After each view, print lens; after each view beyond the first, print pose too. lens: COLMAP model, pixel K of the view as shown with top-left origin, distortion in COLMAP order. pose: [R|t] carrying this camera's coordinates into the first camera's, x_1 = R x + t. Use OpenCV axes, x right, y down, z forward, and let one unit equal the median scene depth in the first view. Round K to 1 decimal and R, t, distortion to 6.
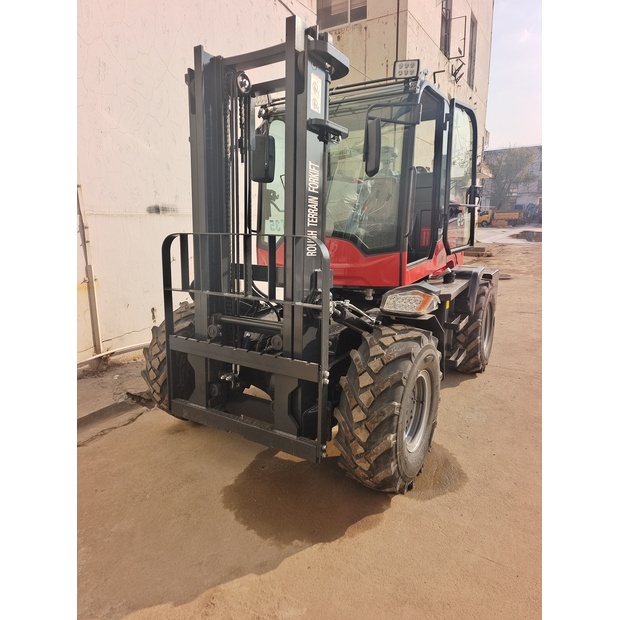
lens RADIAL K [[390.2, 0, 309.3], [0, 390.2, 295.1], [0, 0, 1]] dist [-0.002031, -0.003759]
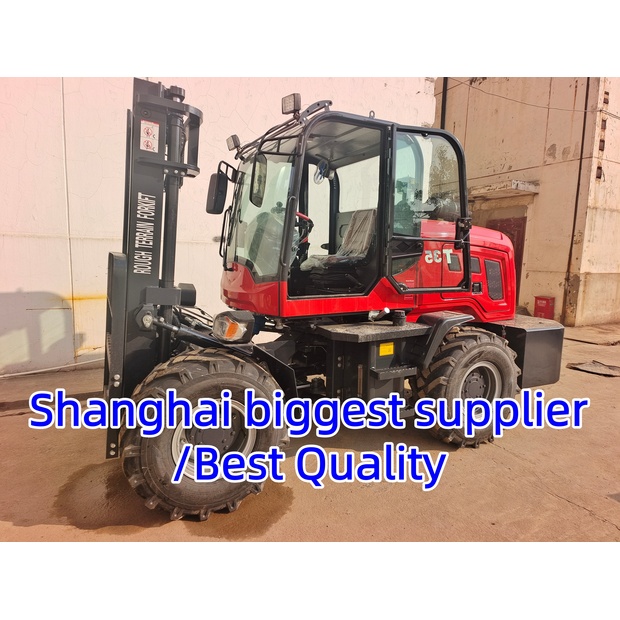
lens RADIAL K [[390.2, 0, 309.3], [0, 390.2, 295.1], [0, 0, 1]] dist [-0.002031, -0.003759]
pose [[0.870606, 0.086106, -0.484388, 1.002420], [-0.133563, 0.988955, -0.064260, -0.030027], [0.473504, 0.120641, 0.872490, 0.246798]]
